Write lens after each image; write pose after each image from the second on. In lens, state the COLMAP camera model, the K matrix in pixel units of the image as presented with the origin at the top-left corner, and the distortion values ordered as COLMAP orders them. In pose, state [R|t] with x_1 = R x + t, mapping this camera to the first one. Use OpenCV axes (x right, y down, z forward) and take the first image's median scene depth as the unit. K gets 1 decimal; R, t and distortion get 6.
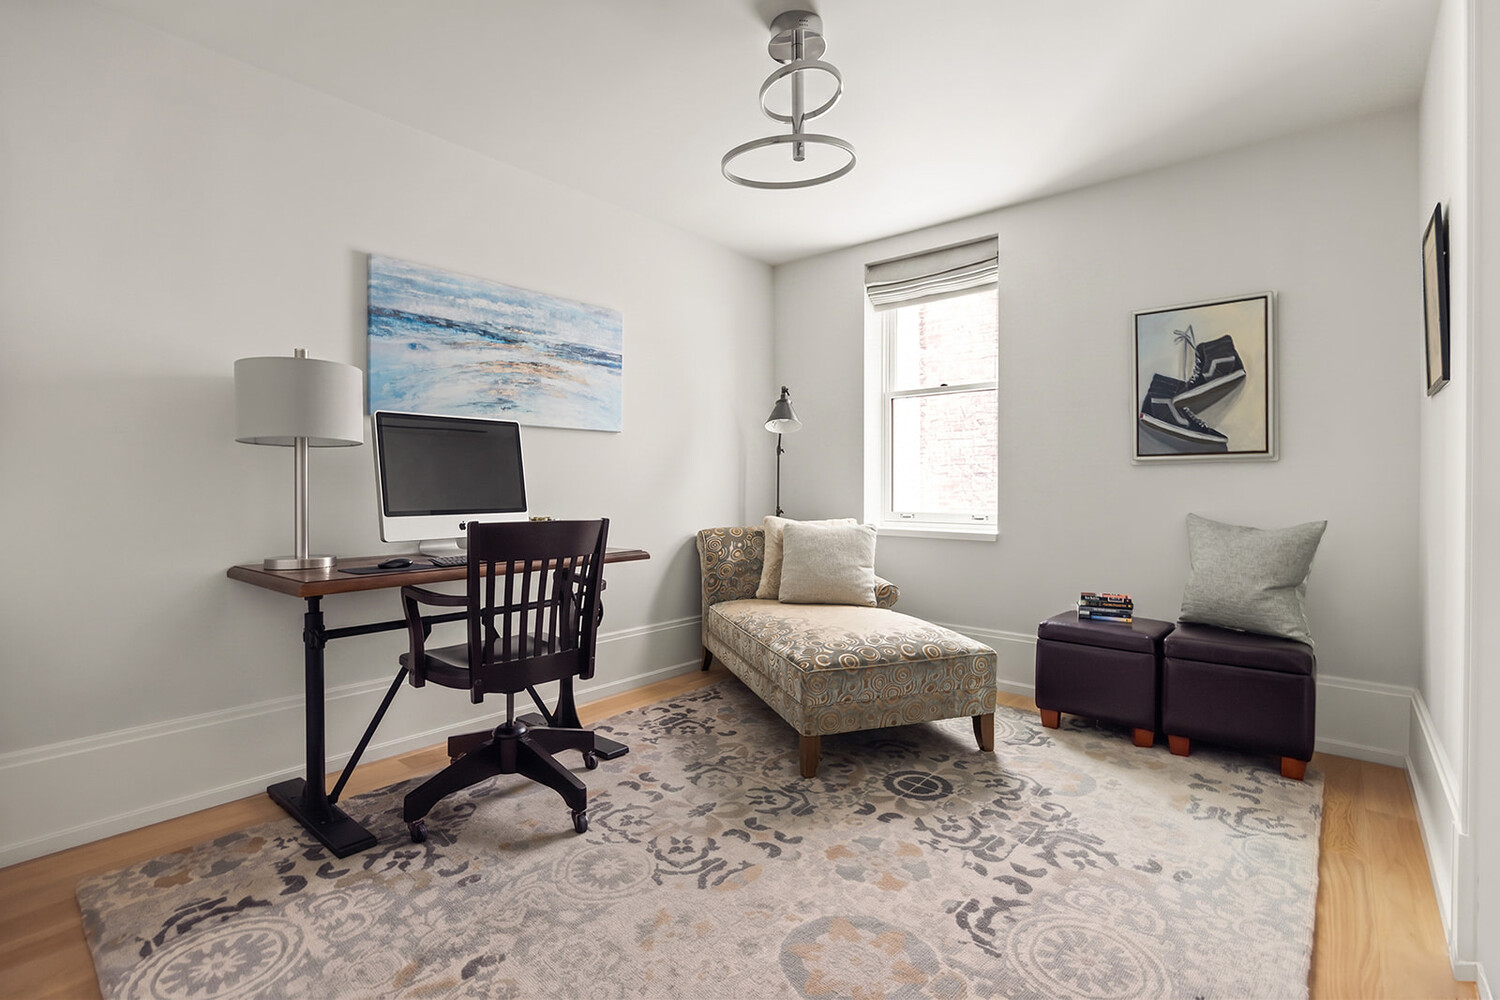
lens RADIAL K [[721.9, 0, 750.0], [0, 721.9, 500.0], [0, 0, 1]] dist [-0.000346, -0.000042]
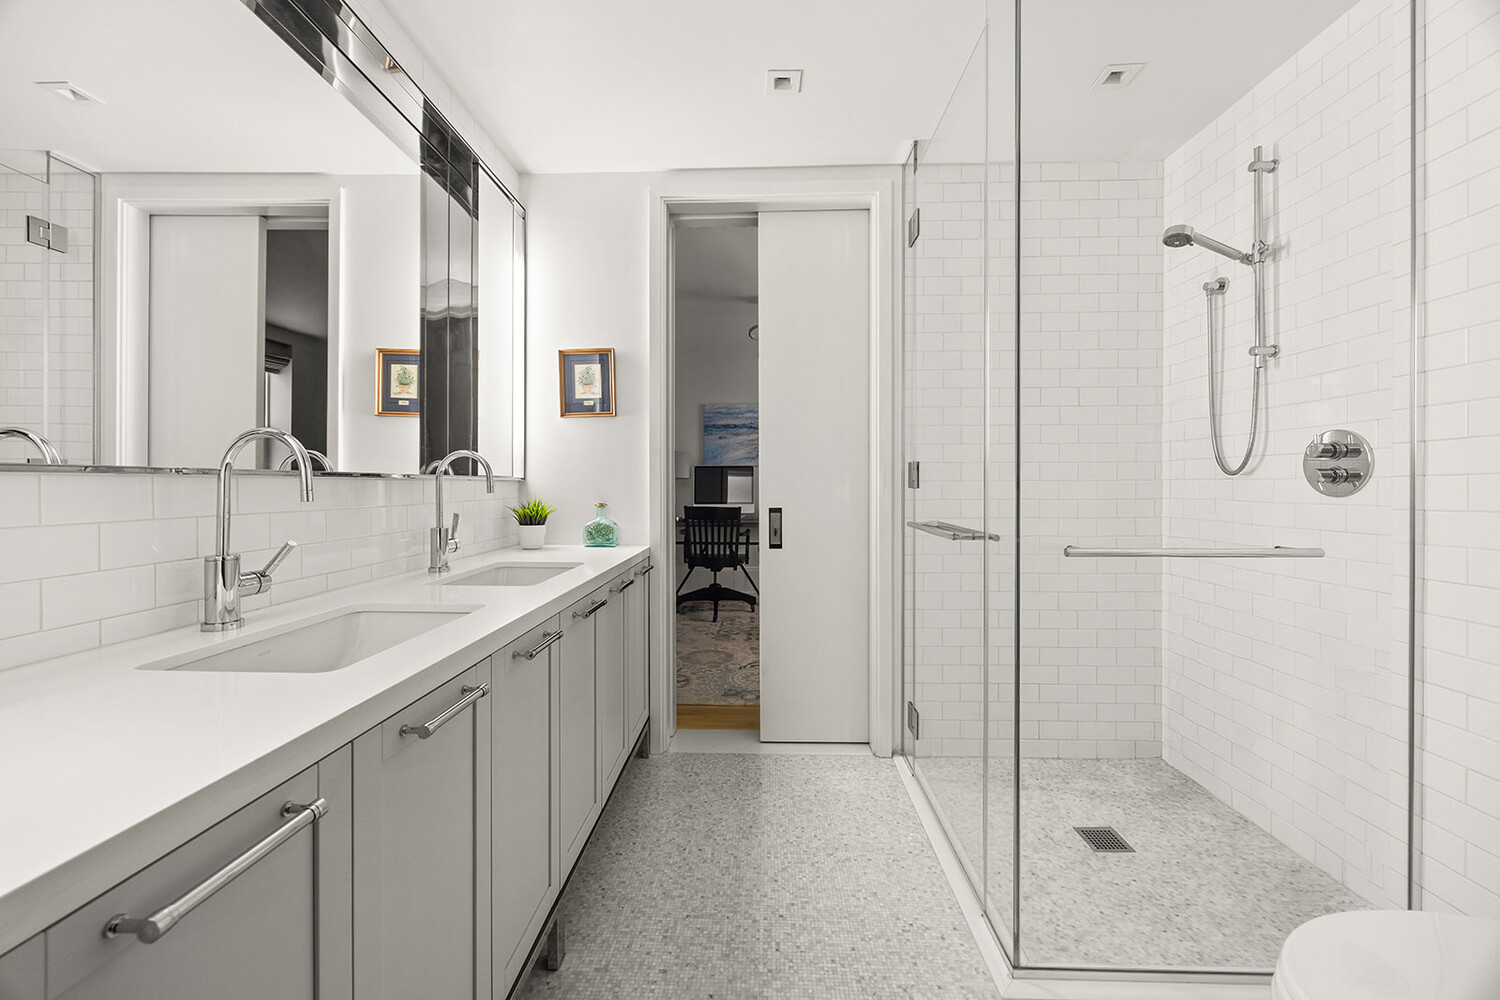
lens RADIAL K [[618.4, 0, 750.0], [0, 618.4, 500.0], [0, 0, 1]] dist [-0.000490, -0.000155]
pose [[0.608608, 0.013653, -0.793353, 1.307759], [-0.012565, 0.999892, 0.007568, -0.012561], [0.793371, 0.005363, 0.608714, -0.231981]]
